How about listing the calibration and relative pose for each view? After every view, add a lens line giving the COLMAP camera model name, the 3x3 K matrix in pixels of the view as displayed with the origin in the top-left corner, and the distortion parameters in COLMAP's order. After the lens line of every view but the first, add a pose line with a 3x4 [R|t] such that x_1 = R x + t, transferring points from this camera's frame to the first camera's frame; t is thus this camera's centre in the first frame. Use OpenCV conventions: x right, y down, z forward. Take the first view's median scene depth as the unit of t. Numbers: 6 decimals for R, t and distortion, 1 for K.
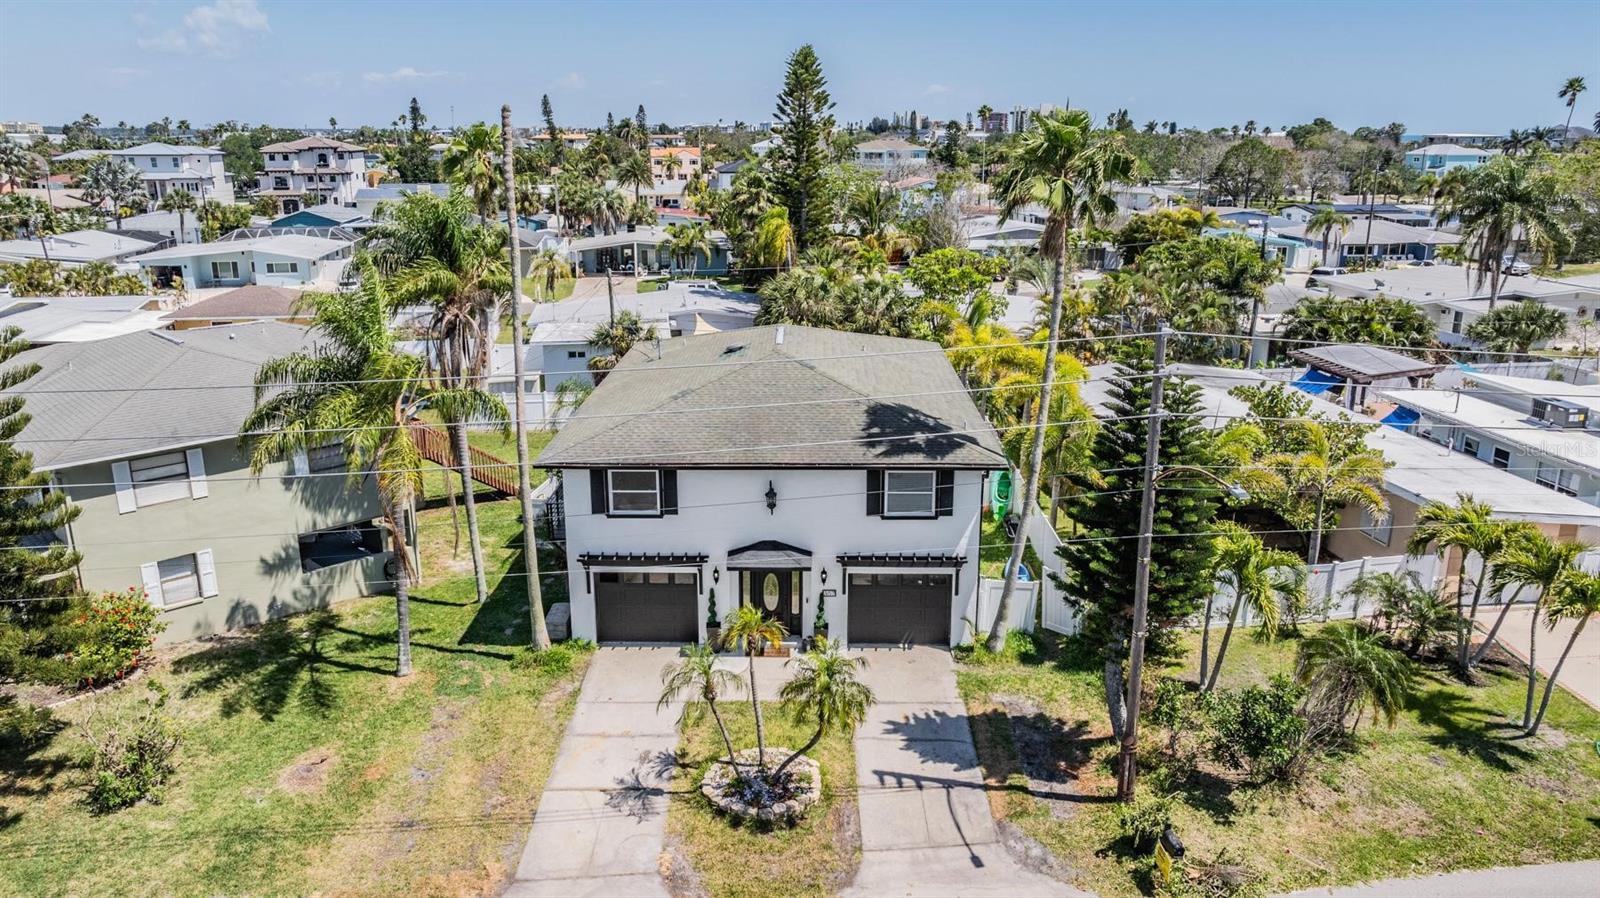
lens RADIAL K [[1139.5, 0, 804.8], [0, 1139.5, 407.5], [0, 0, 1]] dist [-0.035844, 0.048285]
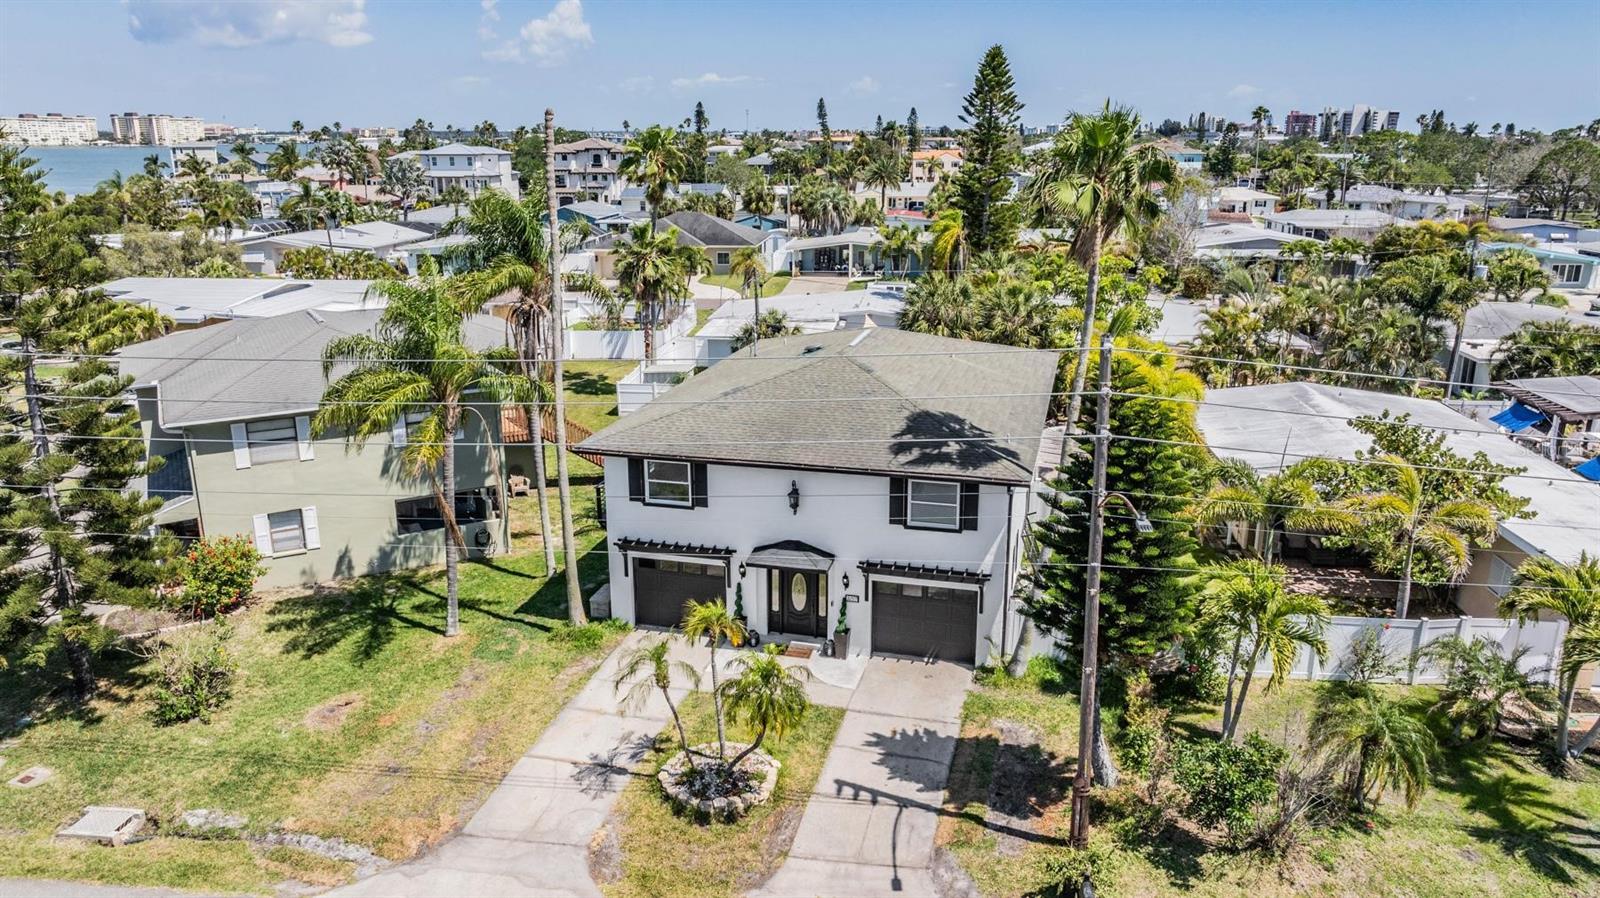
lens RADIAL K [[1139.5, 0, 804.8], [0, 1139.5, 407.5], [0, 0, 1]] dist [-0.035844, 0.048285]
pose [[0.969693, 0.056228, -0.237767, 0.210405], [-0.056747, 0.998378, 0.004669, -0.005443], [0.237644, 0.008965, 0.971311, 0.025764]]
